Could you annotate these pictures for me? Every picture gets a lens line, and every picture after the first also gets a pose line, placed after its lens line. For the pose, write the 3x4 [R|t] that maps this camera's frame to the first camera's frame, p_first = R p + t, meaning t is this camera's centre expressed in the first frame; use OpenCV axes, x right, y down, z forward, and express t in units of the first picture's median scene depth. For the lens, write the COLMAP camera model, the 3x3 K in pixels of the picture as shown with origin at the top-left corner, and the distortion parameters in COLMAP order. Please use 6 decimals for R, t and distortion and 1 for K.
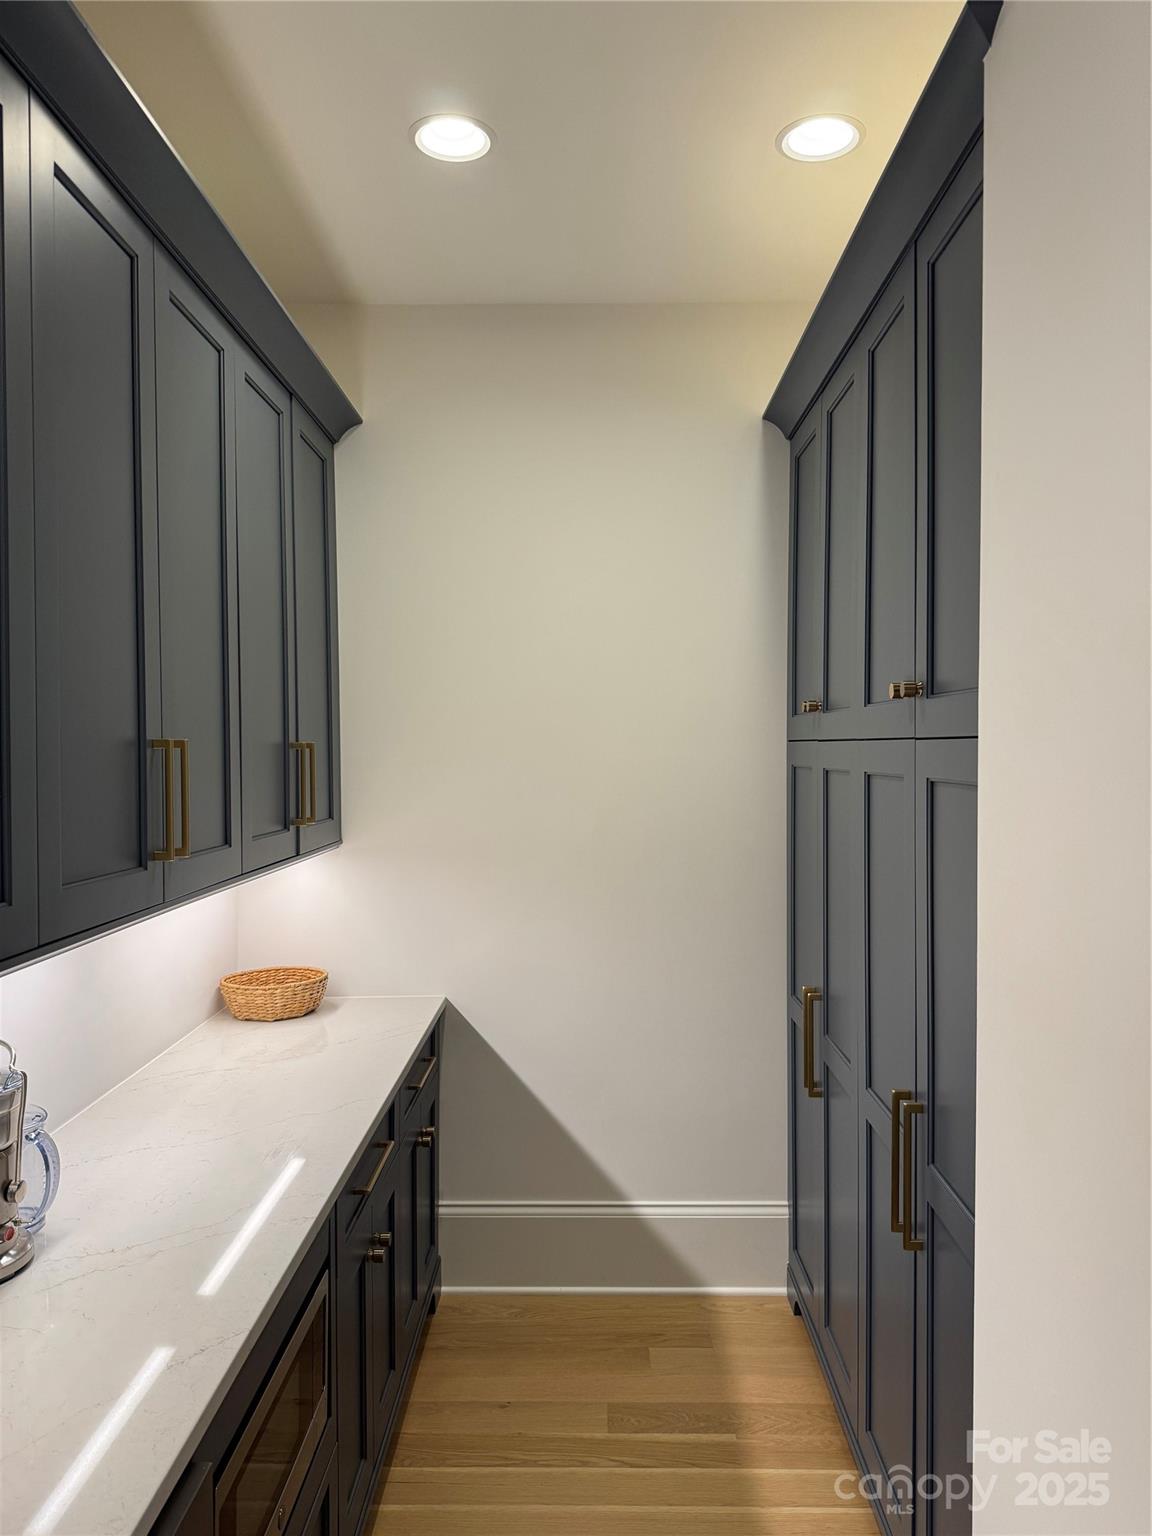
lens RADIAL K [[1094.9, 0, 576.0], [0, 1094.9, 768.0], [0, 0, 1]] dist [-0.005017, -0.000793]
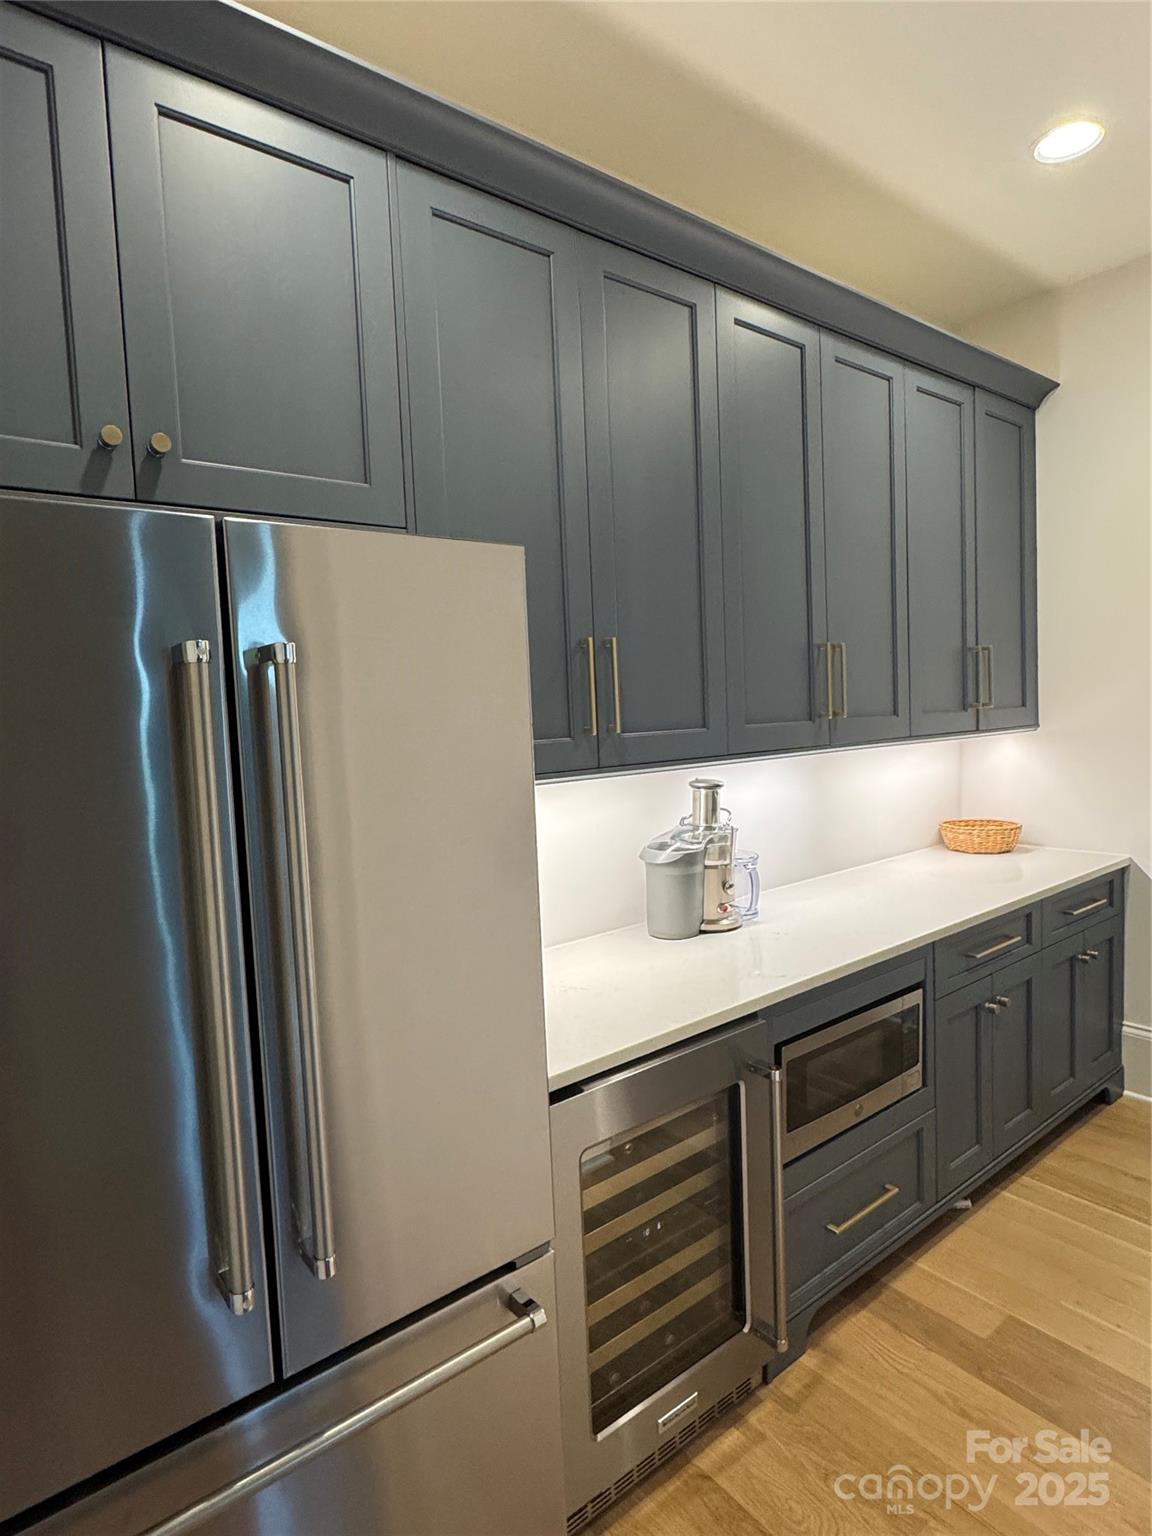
lens RADIAL K [[856.1, 0, 573.7], [0, 856.1, 761.4], [0, 0, 1]] dist [0.000120, 0.001062]
pose [[0.629251, 0.028829, -0.776668, 0.242704], [0.023623, 0.998141, 0.056189, 0.043656], [0.776843, -0.053704, 0.627400, -0.061793]]
